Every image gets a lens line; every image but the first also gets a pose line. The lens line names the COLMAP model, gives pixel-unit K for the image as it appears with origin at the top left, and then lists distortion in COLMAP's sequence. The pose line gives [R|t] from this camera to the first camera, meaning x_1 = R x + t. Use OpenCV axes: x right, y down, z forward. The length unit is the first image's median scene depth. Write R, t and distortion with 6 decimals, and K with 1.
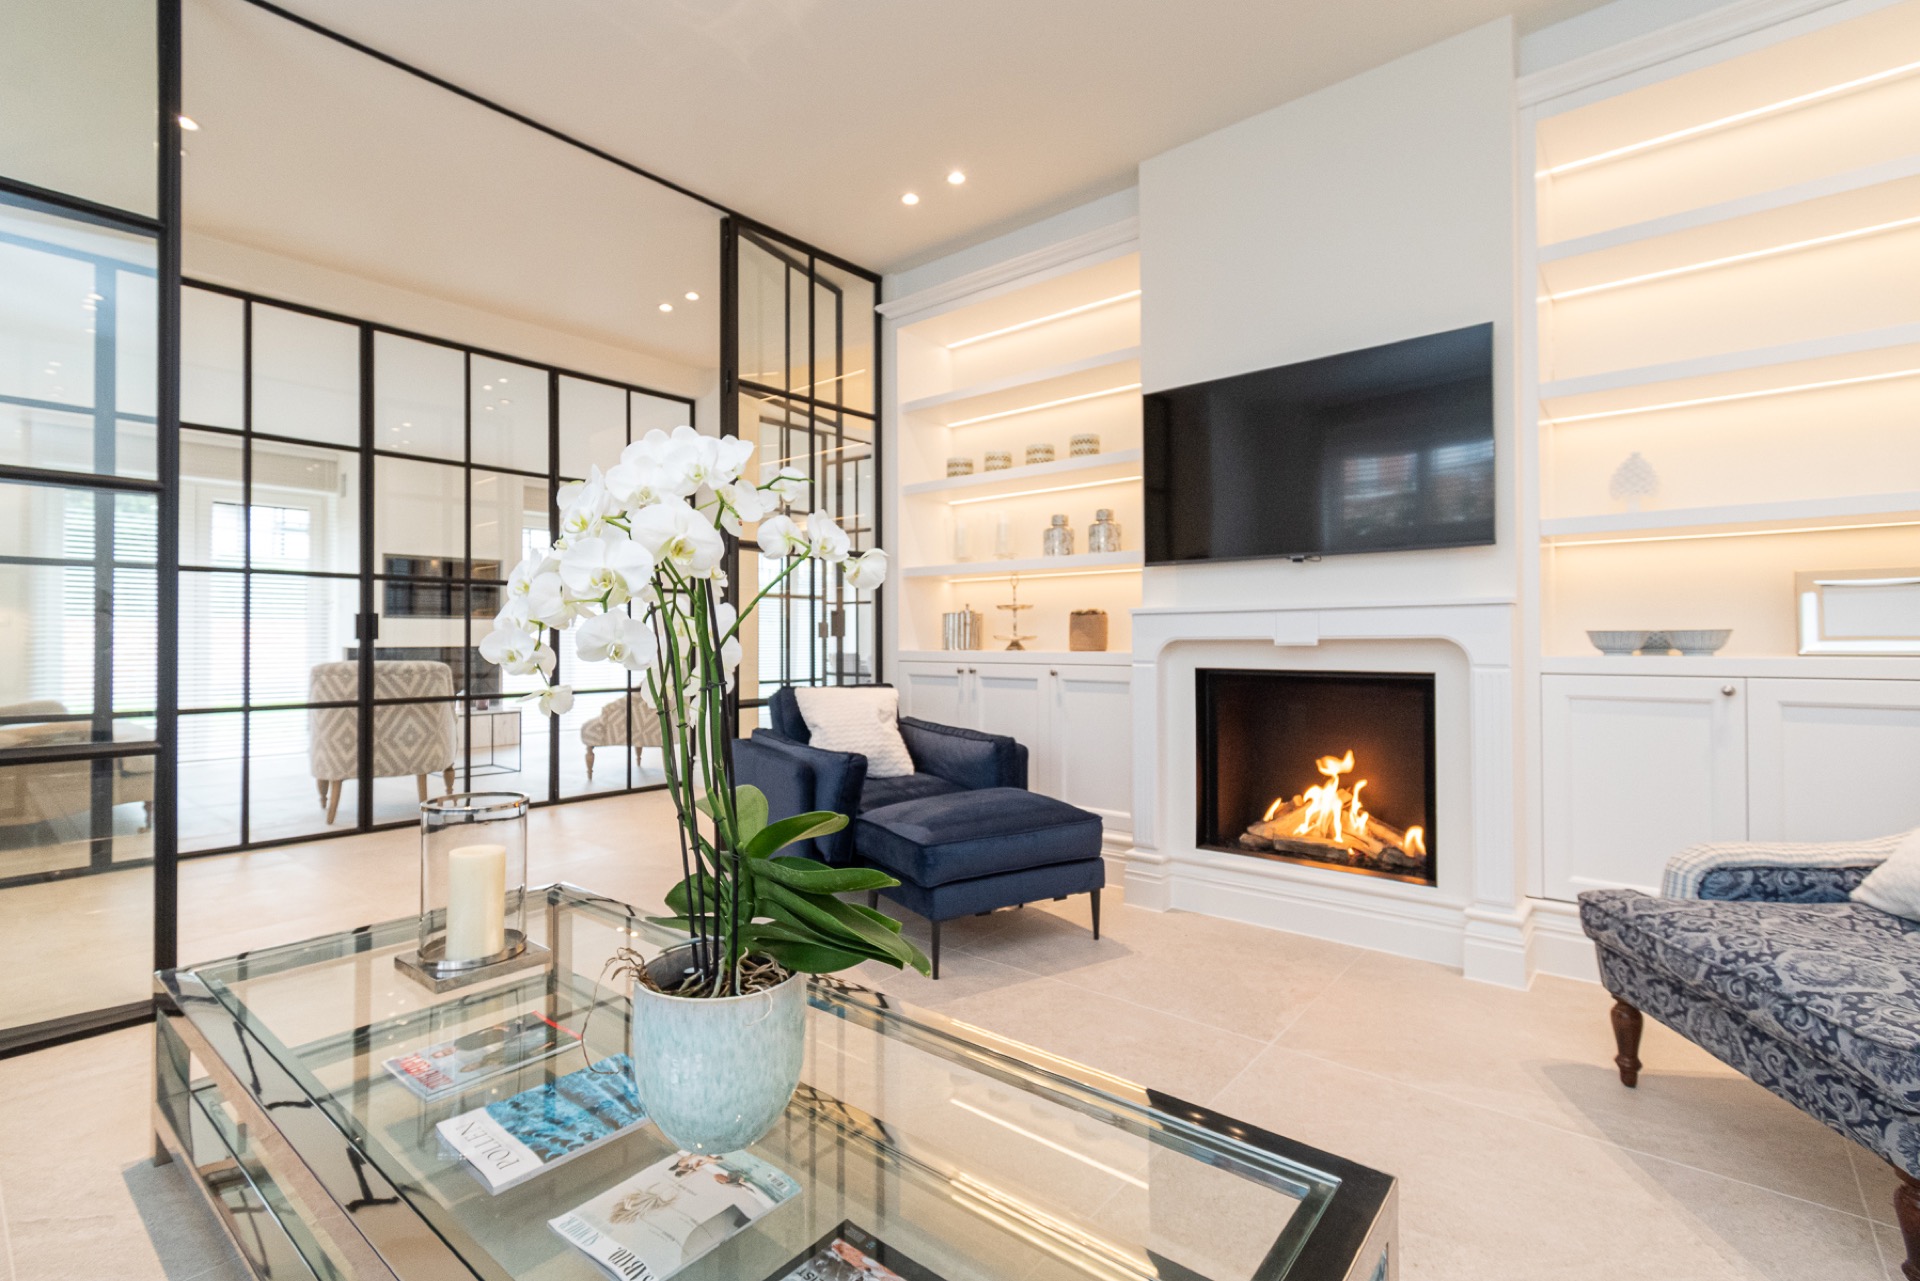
lens RADIAL K [[867.7, 0, 960.0], [0, 867.7, 640.5], [0, 0, 1]] dist [0.000202, 0.000156]
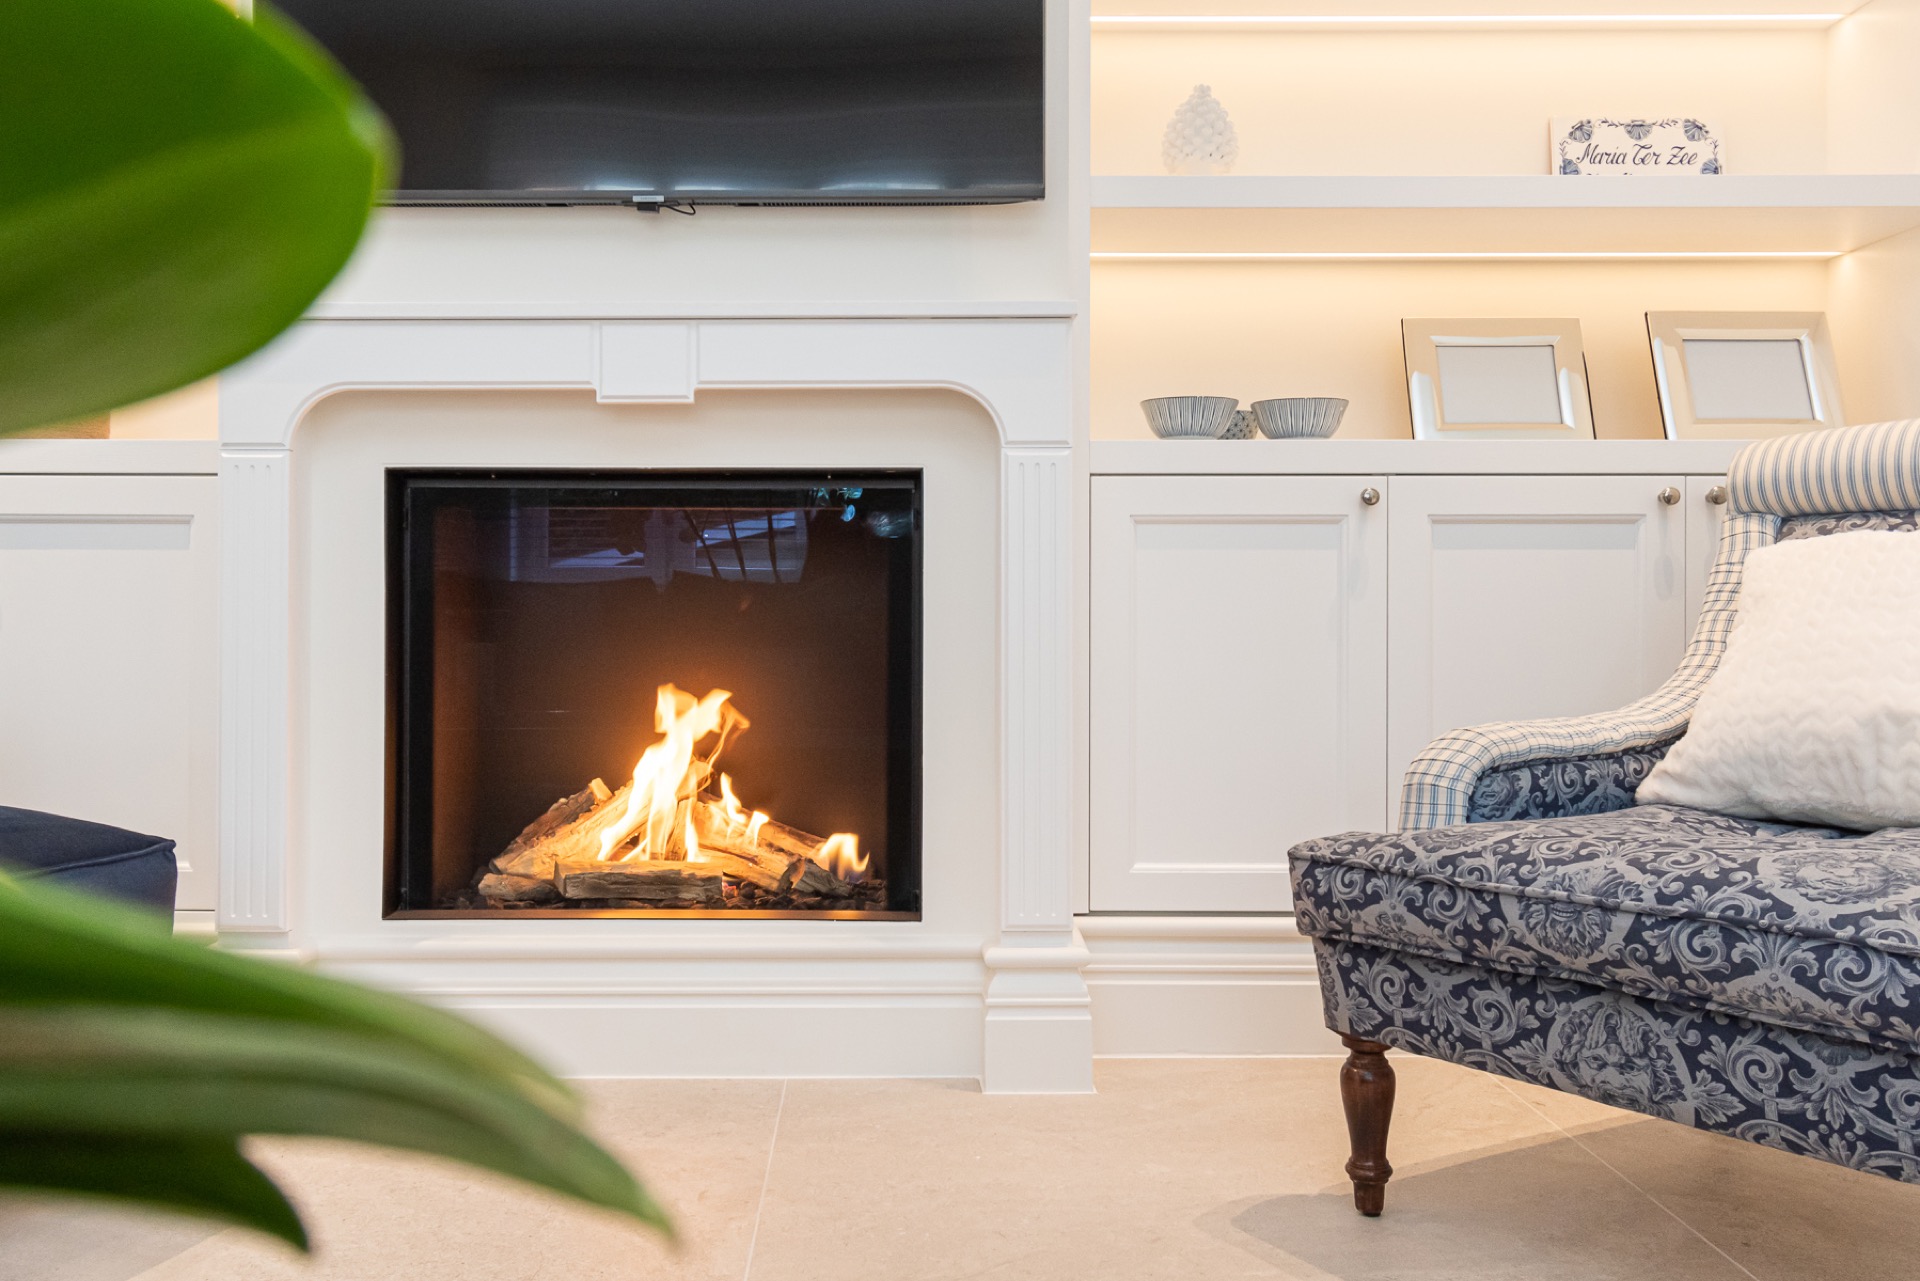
lens RADIAL K [[1757.9, 0, 958.2], [0, 1757.9, 553.1], [0, 0, 1]] dist [0.007670, -0.008614]
pose [[0.779143, 0.005027, 0.626826, -0.065210], [-0.001415, 0.999979, -0.006261, 0.137993], [-0.626844, 0.003991, 0.779134, 0.361393]]
